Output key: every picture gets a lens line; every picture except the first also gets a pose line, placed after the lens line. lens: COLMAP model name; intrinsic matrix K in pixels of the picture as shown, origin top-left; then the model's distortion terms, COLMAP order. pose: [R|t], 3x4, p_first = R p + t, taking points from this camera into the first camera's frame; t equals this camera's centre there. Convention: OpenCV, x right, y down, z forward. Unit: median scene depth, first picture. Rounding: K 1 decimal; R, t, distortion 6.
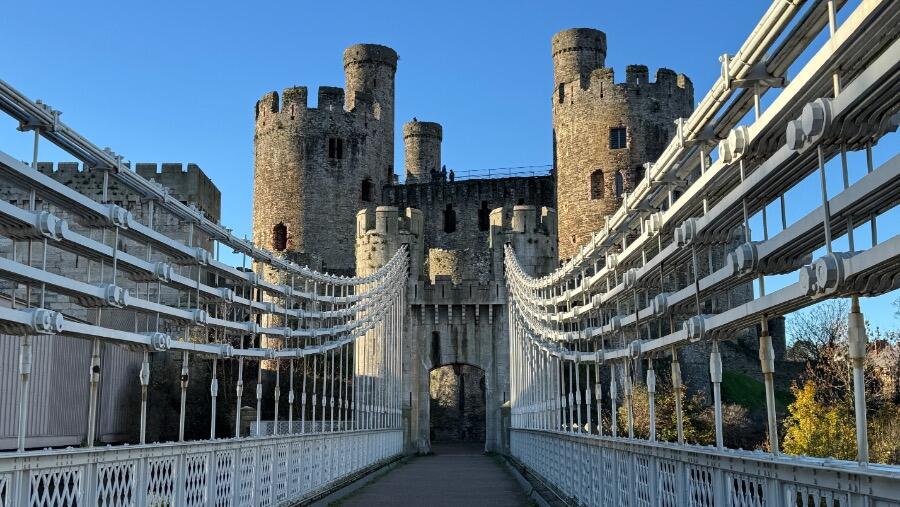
lens RADIAL K [[1029.7, 0, 451.2], [0, 1029.7, 249.1], [0, 0, 1]] dist [0.107688, 0.000000]
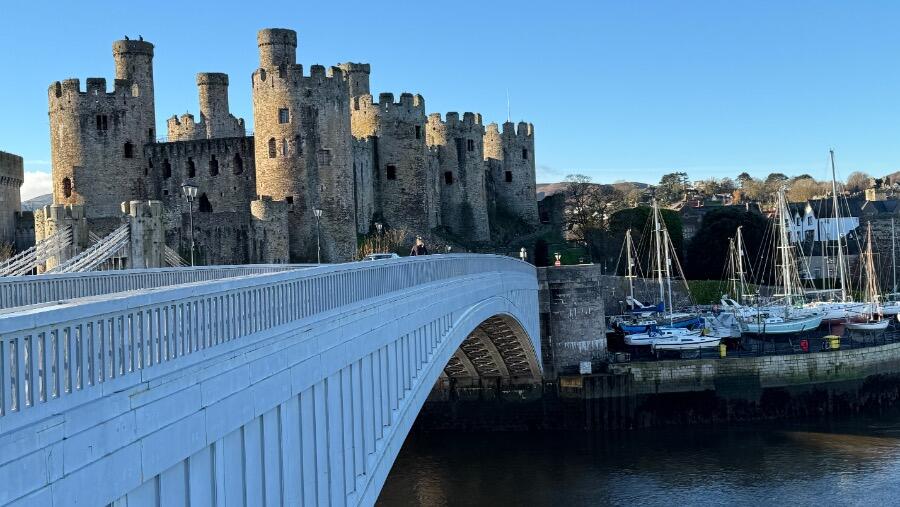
lens RADIAL K [[1070.7, 0, 456.4], [0, 1070.7, 249.0], [0, 0, 1]] dist [0.080118, 0.000000]
pose [[0.999153, -0.041101, -0.001808, 0.373852], [0.040903, 0.987705, 0.150885, -0.131177], [-0.004416, -0.150831, 0.988550, -0.502981]]
